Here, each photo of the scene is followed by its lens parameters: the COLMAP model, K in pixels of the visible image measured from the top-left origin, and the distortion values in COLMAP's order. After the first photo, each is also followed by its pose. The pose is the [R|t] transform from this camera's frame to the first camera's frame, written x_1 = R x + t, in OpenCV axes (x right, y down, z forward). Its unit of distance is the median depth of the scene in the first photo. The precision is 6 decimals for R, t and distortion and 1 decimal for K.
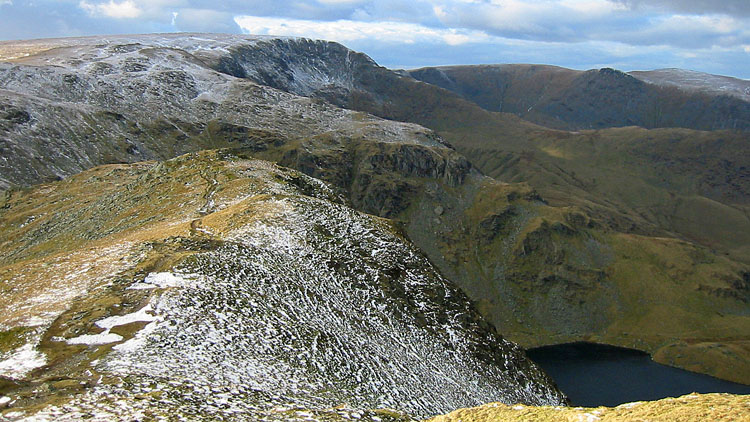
lens RADIAL K [[845.6, 0, 375.1], [0, 845.6, 213.3], [0, 0, 1]] dist [-0.109471, 0.000000]
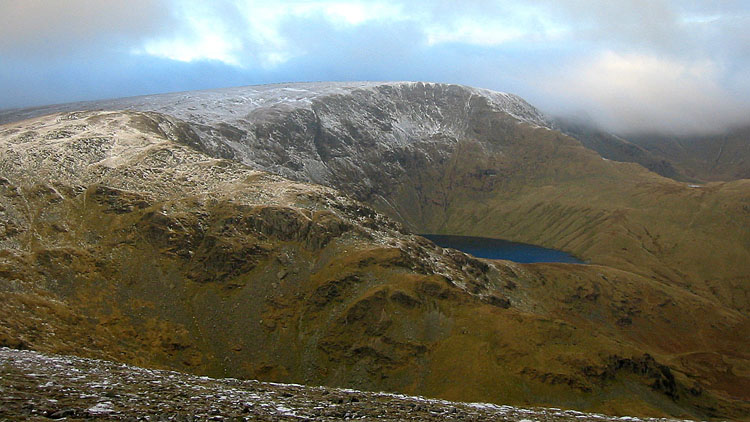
lens RADIAL K [[1031.0, 0, 375.0], [0, 1031.0, 207.8], [0, 0, 1]] dist [-0.168633, 0.000000]
pose [[0.923447, 0.005241, -0.383690, 0.641483], [-0.030592, 0.997729, -0.060001, -0.012412], [0.382504, 0.067146, 0.921511, -0.066279]]
